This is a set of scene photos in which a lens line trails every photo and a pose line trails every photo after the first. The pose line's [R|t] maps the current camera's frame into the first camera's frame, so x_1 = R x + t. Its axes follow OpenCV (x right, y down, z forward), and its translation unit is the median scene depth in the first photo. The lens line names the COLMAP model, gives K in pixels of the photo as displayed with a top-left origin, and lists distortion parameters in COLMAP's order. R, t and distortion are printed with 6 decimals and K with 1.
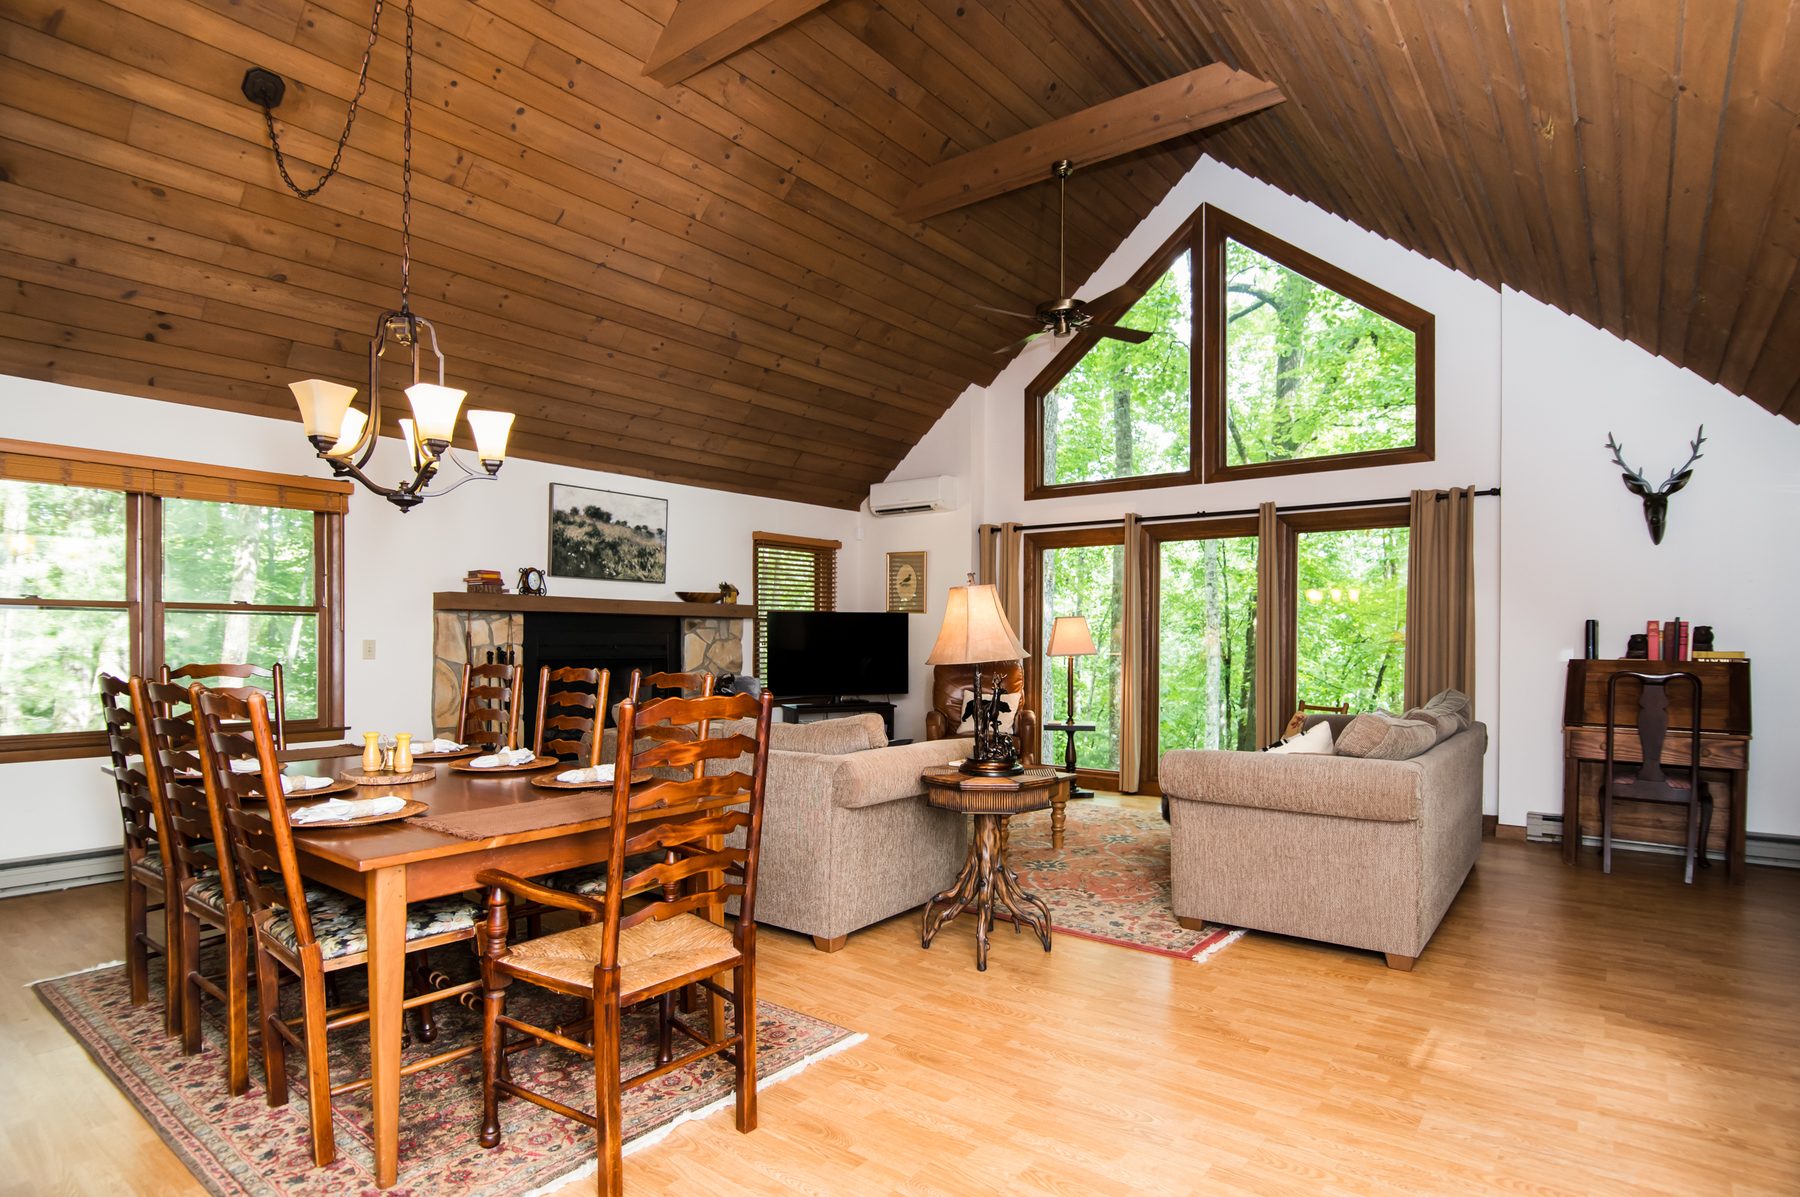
lens RADIAL K [[956.3, 0, 938.9], [0, 956.3, 638.6], [0, 0, 1]] dist [-0.004417, -0.003877]
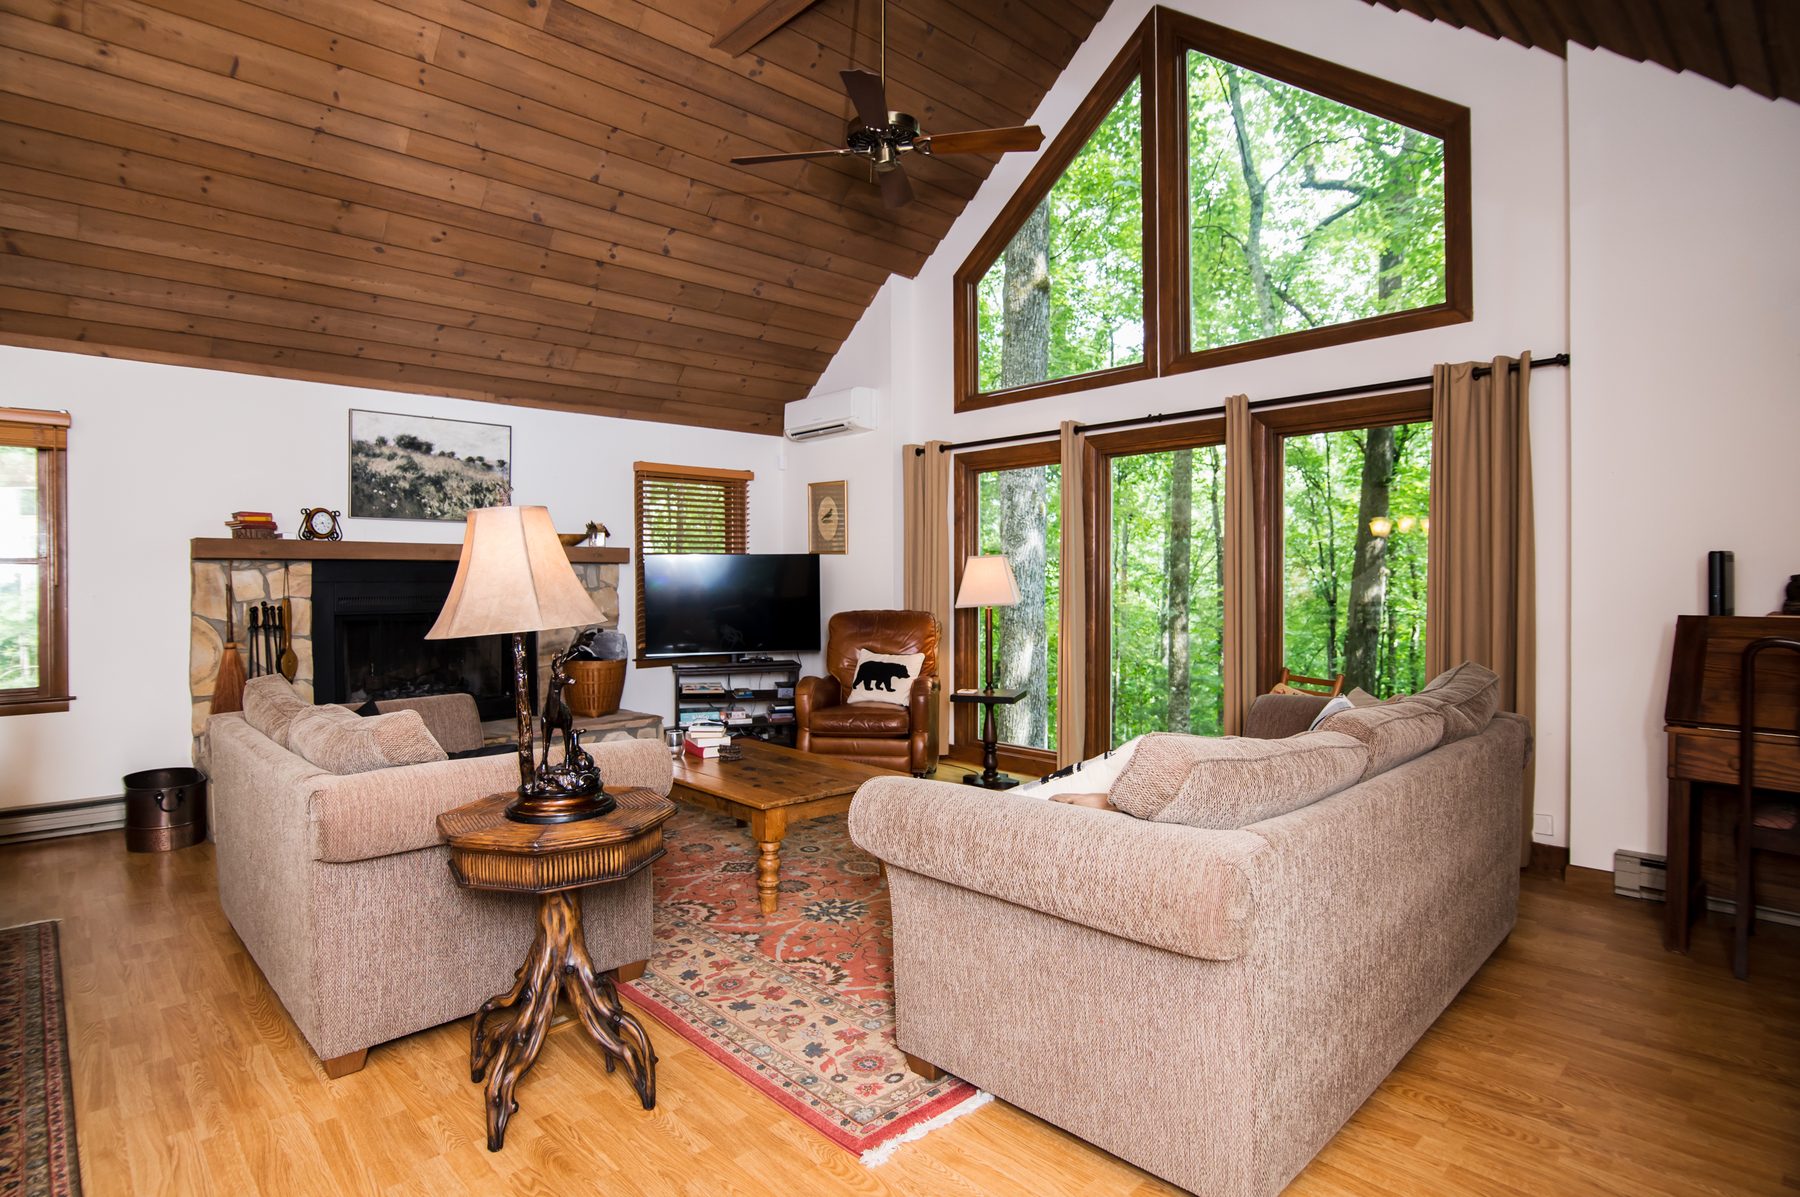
lens RADIAL K [[956.3, 0, 881.5], [0, 956.3, 578.7], [0, 0, 1]] dist [-0.004417, -0.003877]
pose [[0.984053, -0.009460, -0.177626, 0.221452], [0.009431, 0.999955, -0.001003, -0.005645], [0.177628, -0.000689, 0.984098, 0.252072]]
